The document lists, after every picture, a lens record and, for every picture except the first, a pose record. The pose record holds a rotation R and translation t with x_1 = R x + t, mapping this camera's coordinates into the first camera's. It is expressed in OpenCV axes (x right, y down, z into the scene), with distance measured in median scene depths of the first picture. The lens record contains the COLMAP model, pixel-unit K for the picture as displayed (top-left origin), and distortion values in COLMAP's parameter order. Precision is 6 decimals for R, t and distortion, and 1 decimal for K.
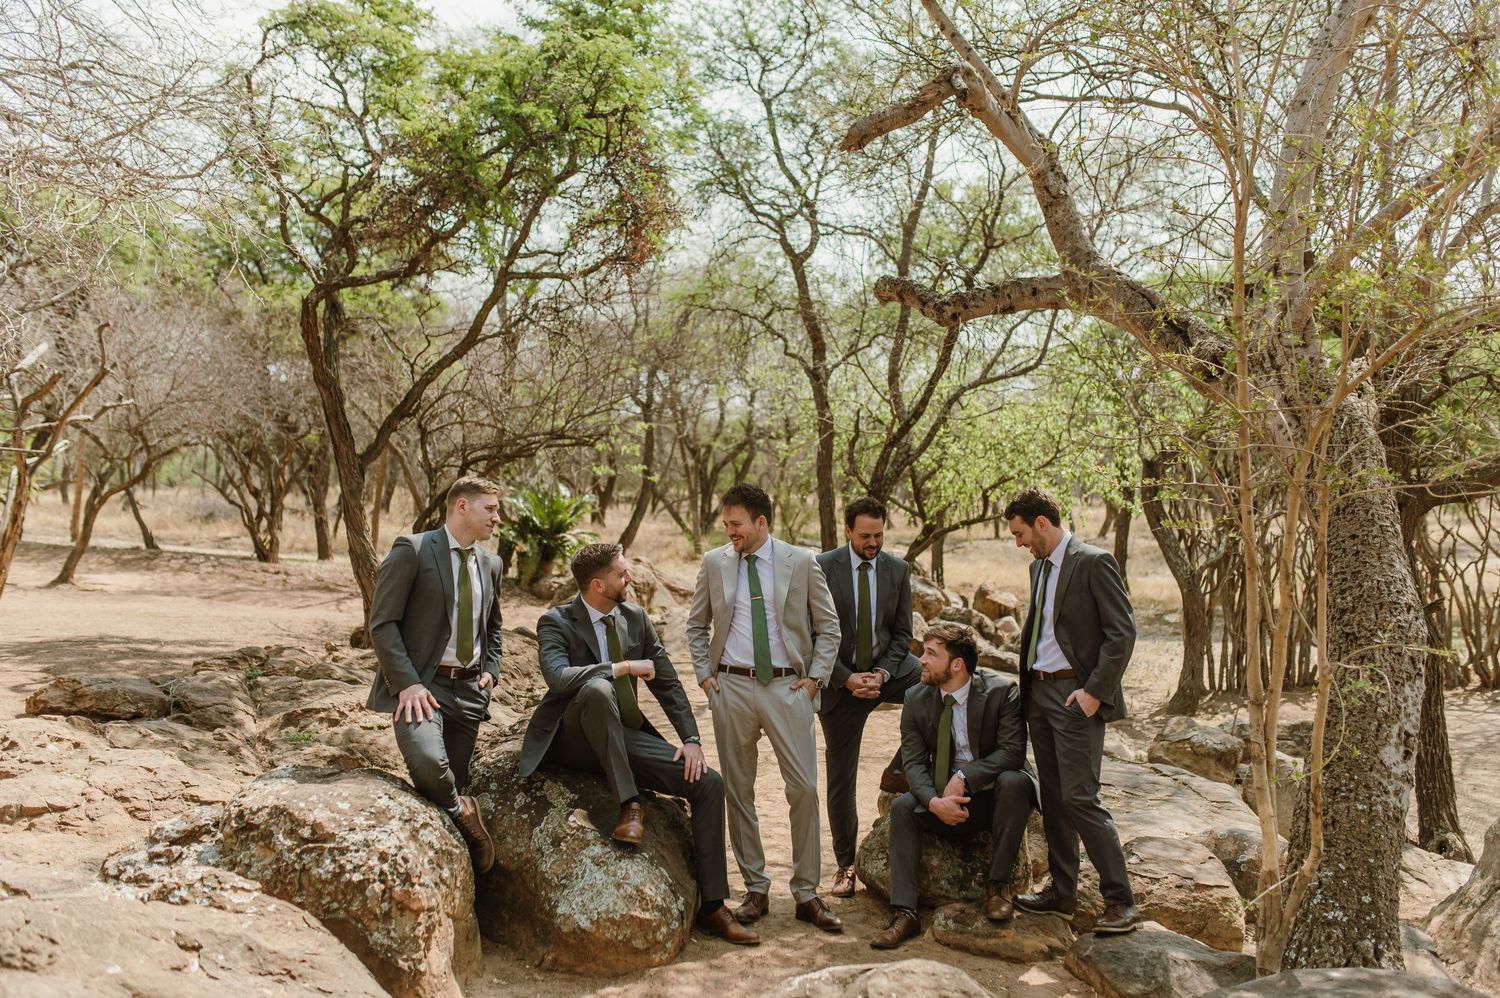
lens RADIAL K [[1424.8, 0, 756.7], [0, 1424.8, 491.9], [0, 0, 1]] dist [0.042141, 0.000000]
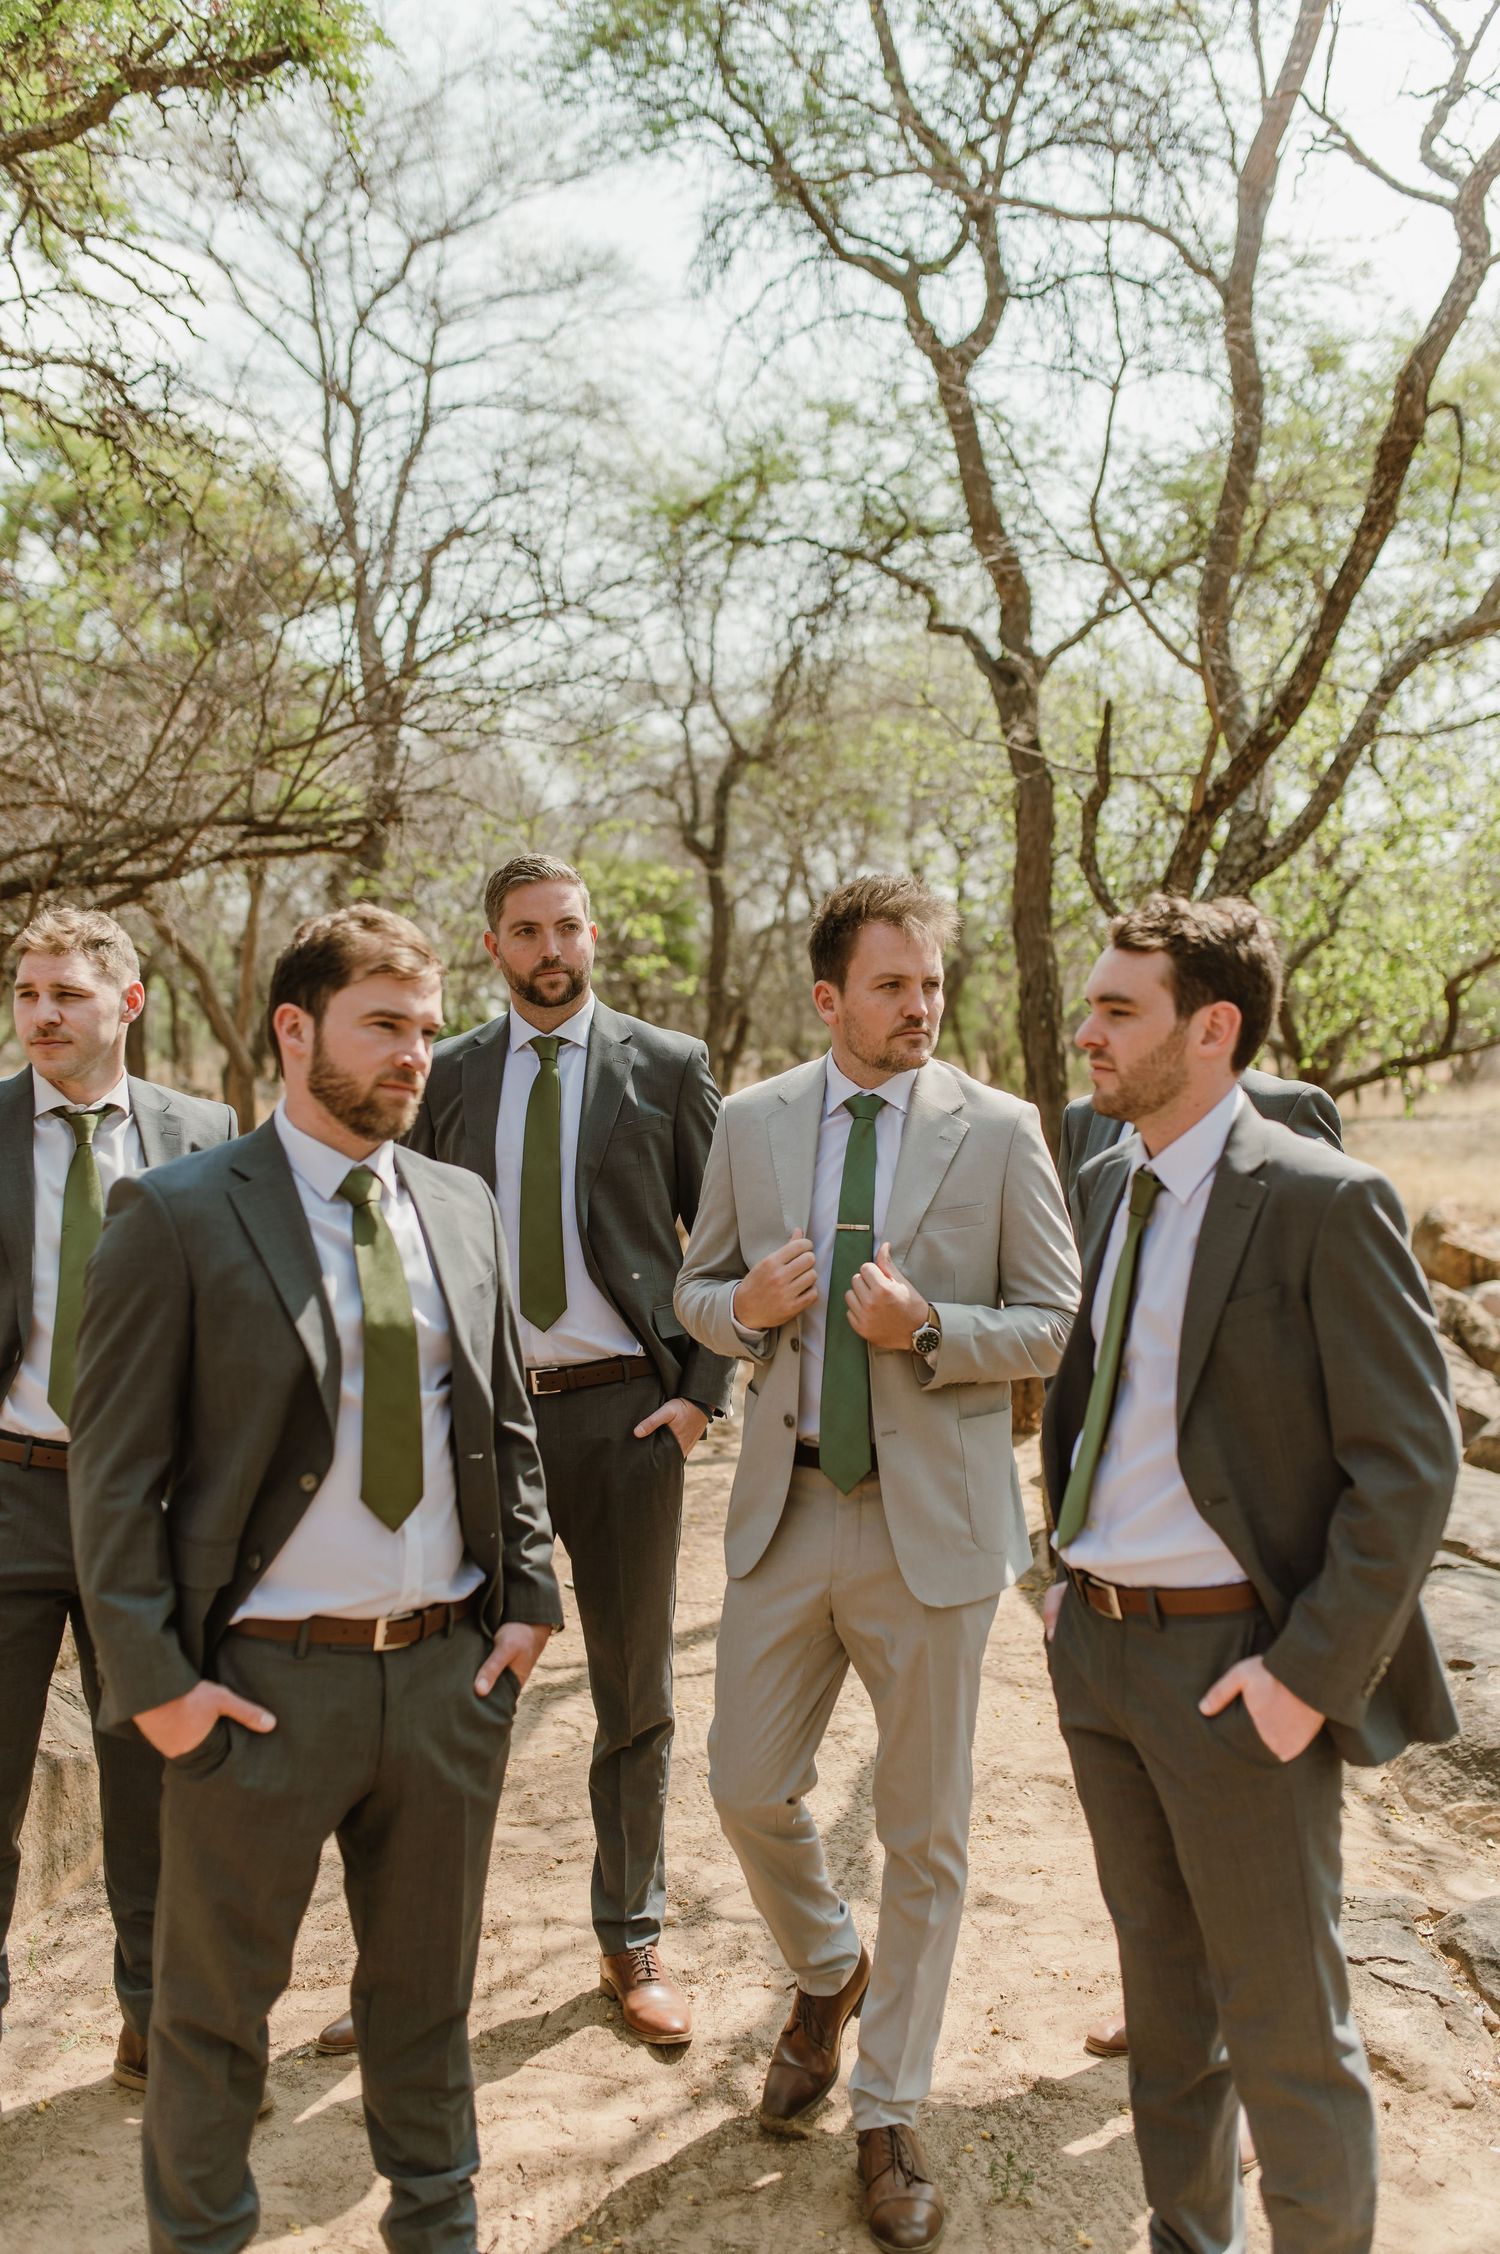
lens RADIAL K [[2141.1, 0, 764.4], [0, 2141.1, 1130.2], [0, 0, 1]] dist [0.042141, 0.000000]
pose [[0.993181, -0.018318, -0.115133, 0.056343], [0.022178, 0.999231, 0.032328, 0.026721], [0.114452, -0.034661, 0.992824, 0.576339]]
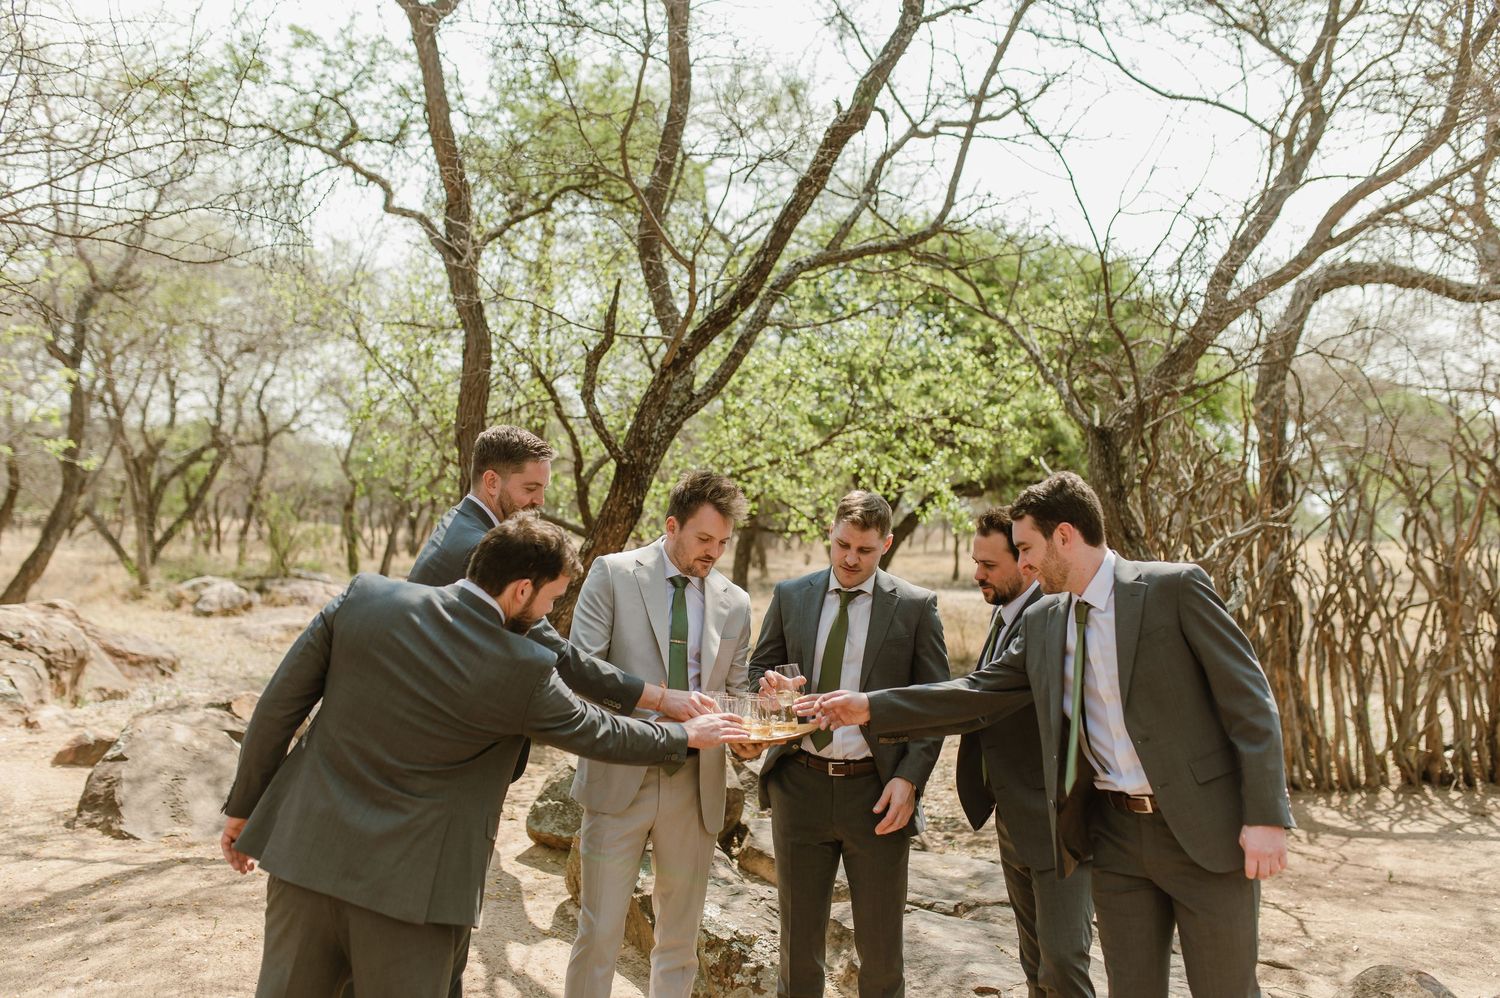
lens RADIAL K [[1424.8, 0, 738.9], [0, 1424.8, 499.8], [0, 0, 1]] dist [0.042141, 0.000000]
pose [[0.934007, 0.019252, 0.356736, -0.060496], [-0.013396, 0.999732, -0.018879, 0.022163], [-0.357004, 0.012854, 0.934014, 0.660083]]
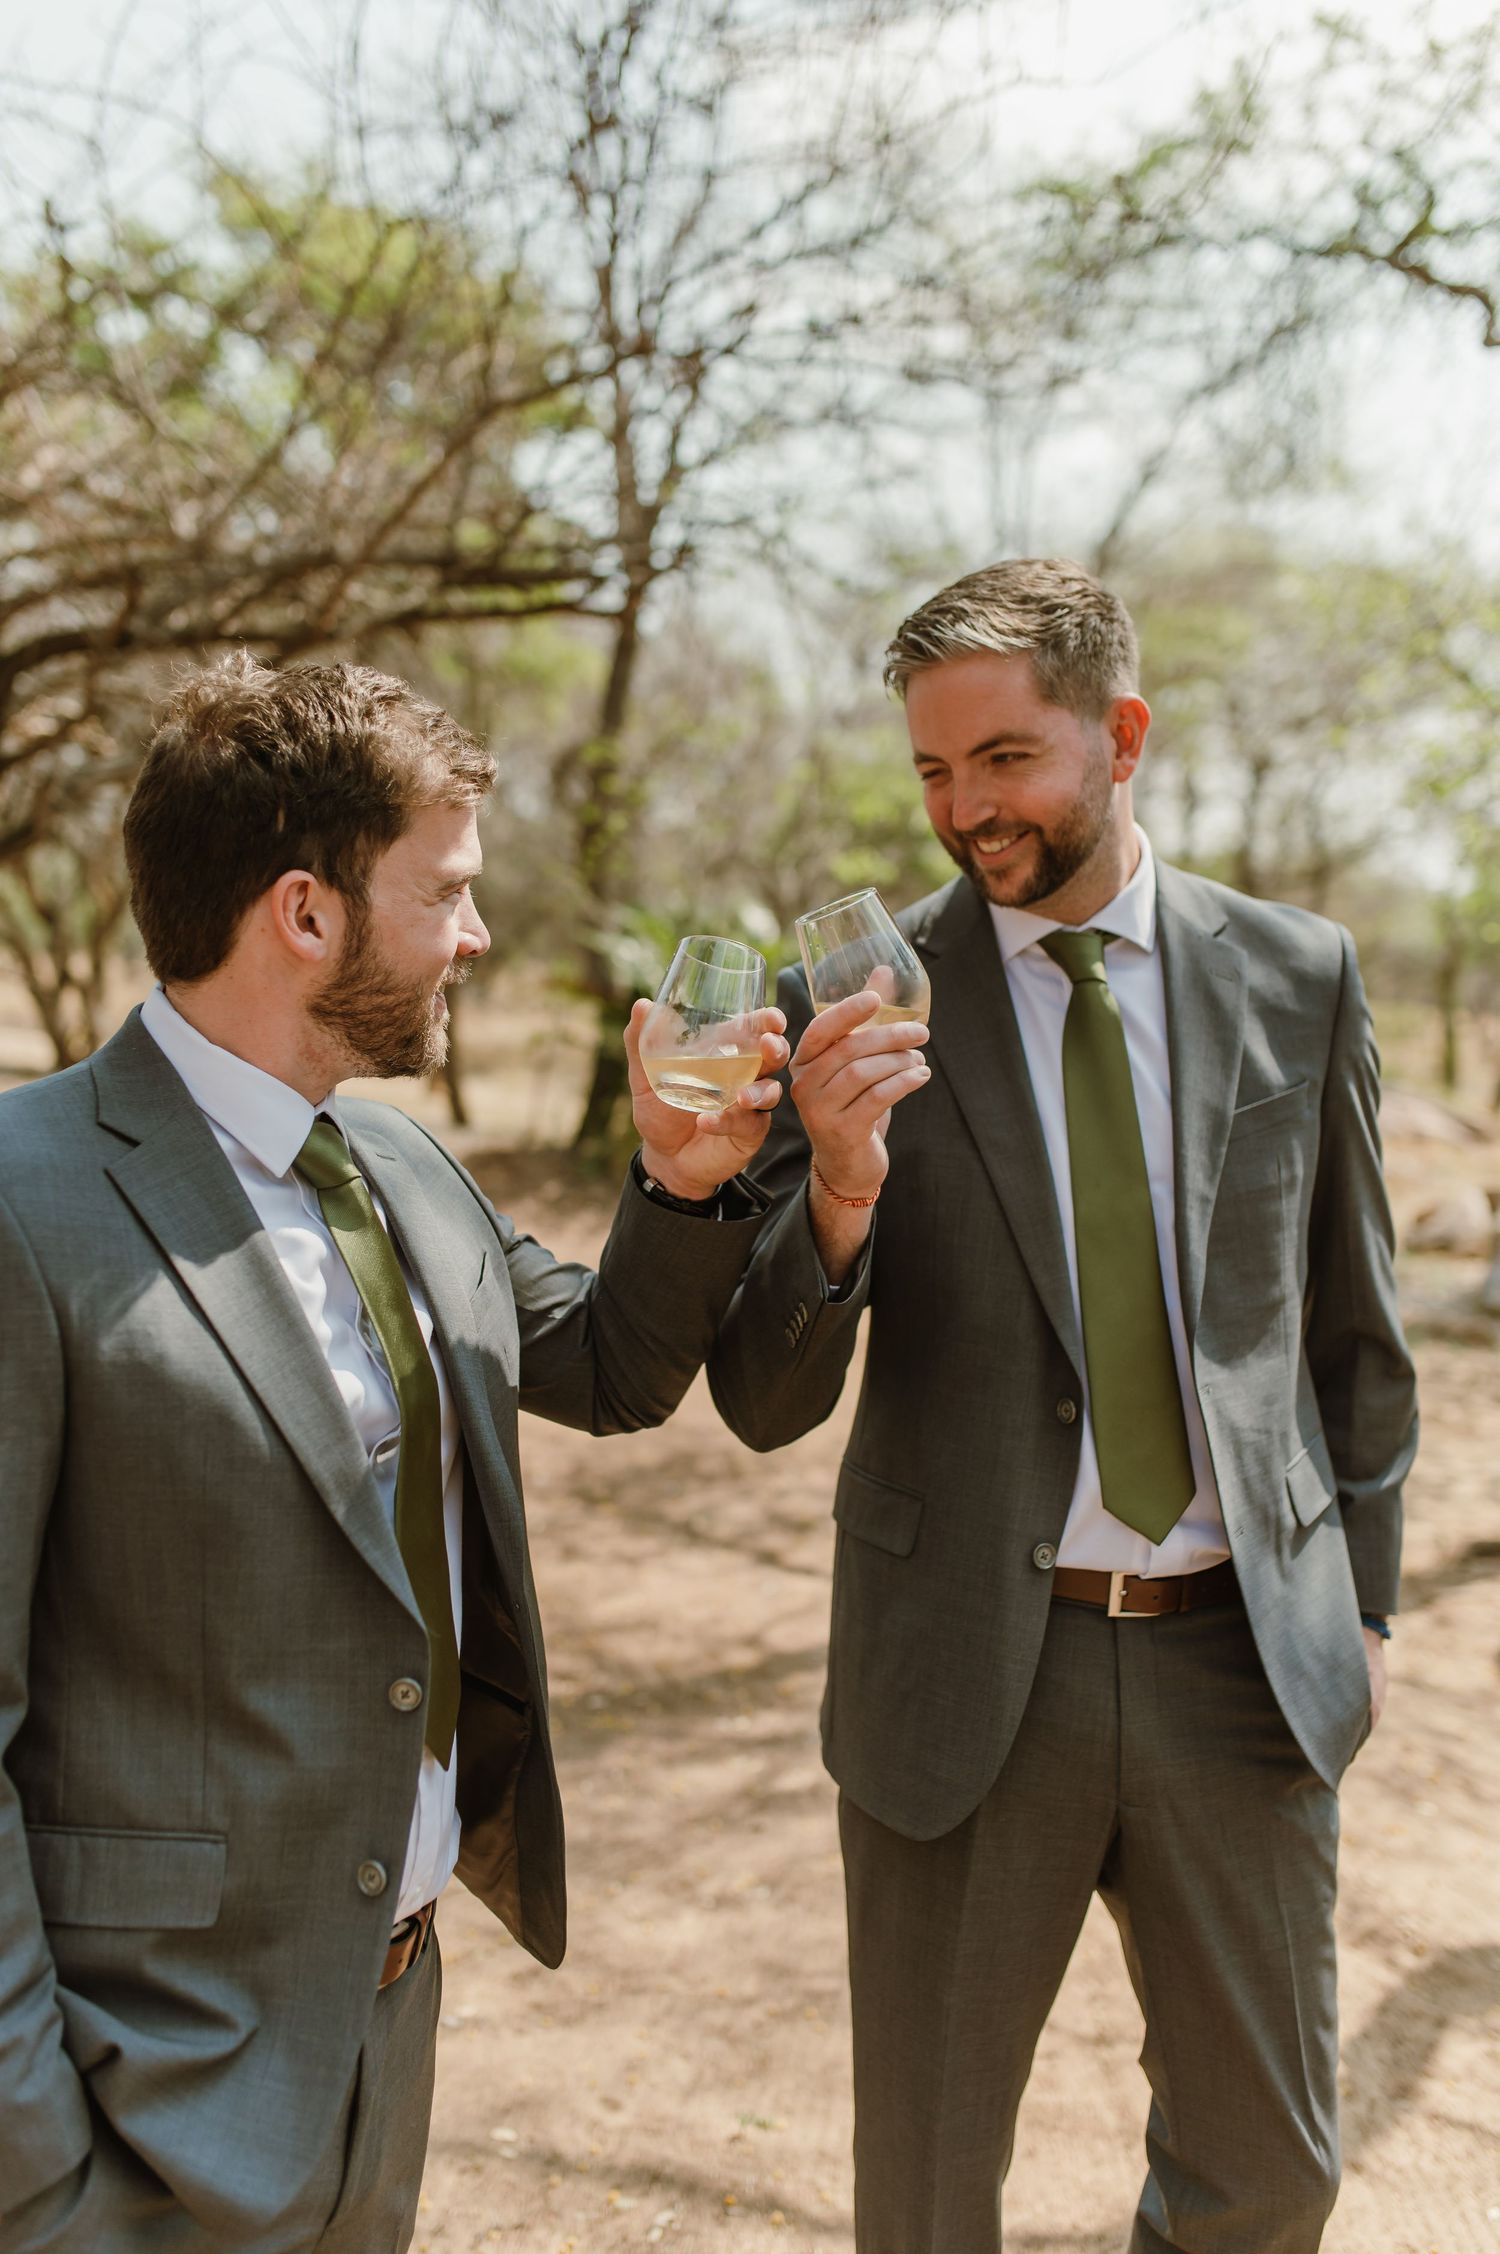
lens RADIAL K [[2141.1, 0, 754.7], [0, 2141.1, 1135.7], [0, 0, 1]] dist [0.042141, 0.000000]
pose [[0.976075, 0.019469, -0.216563, -0.028919], [-0.005501, 0.997876, 0.064916, 0.027726], [0.217366, -0.062172, 0.974108, 0.825610]]
